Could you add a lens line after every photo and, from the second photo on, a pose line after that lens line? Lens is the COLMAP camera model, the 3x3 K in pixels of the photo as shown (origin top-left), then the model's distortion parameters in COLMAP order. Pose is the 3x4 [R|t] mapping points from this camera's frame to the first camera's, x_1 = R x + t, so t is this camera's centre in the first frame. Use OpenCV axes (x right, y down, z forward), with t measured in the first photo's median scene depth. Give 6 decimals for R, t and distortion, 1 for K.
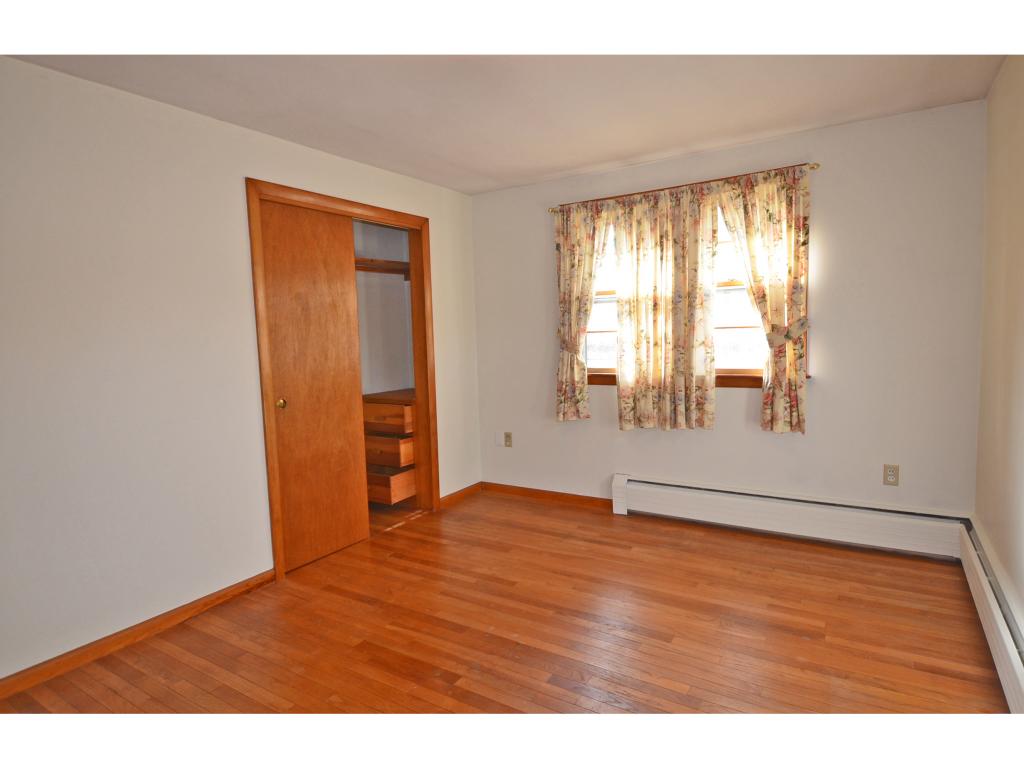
lens RADIAL K [[549.7, 0, 520.0], [0, 549.7, 374.1], [0, 0, 1]] dist [0.001650, -0.000425]
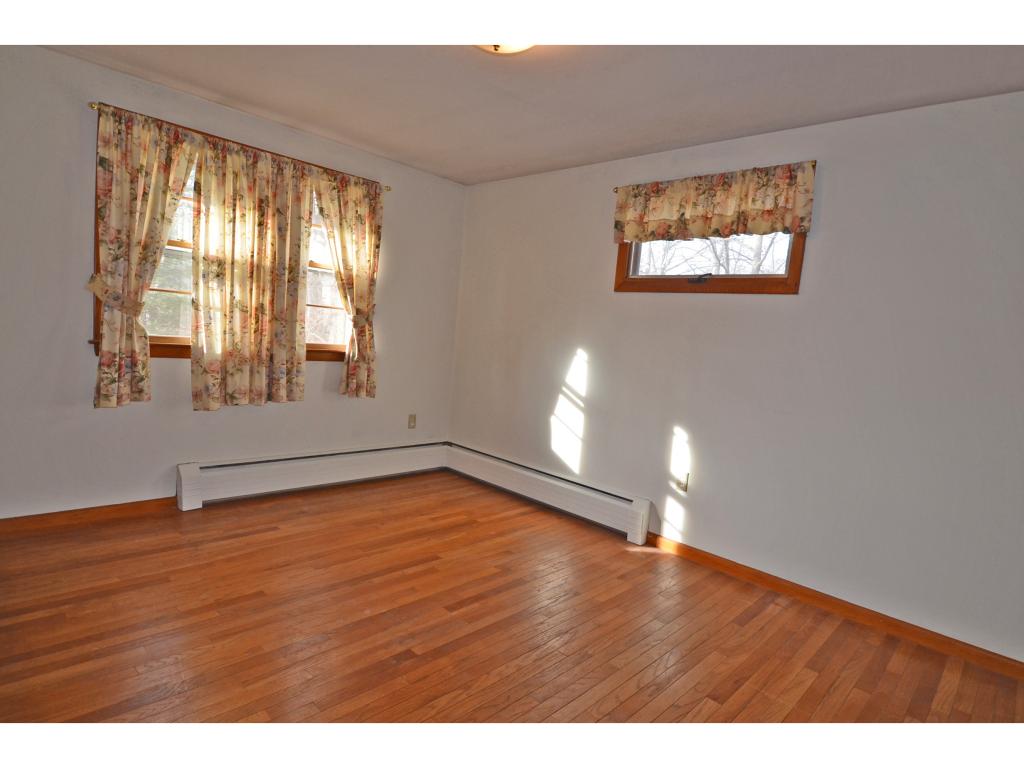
lens RADIAL K [[580.3, 0, 512.0], [0, 580.3, 384.0], [0, 0, 1]] dist [0.000341, -0.000899]
pose [[0.198533, -0.036222, 0.979425, -0.650054], [-0.022498, 0.998885, 0.041502, 0.013225], [-0.979836, -0.030274, 0.197497, 0.375870]]
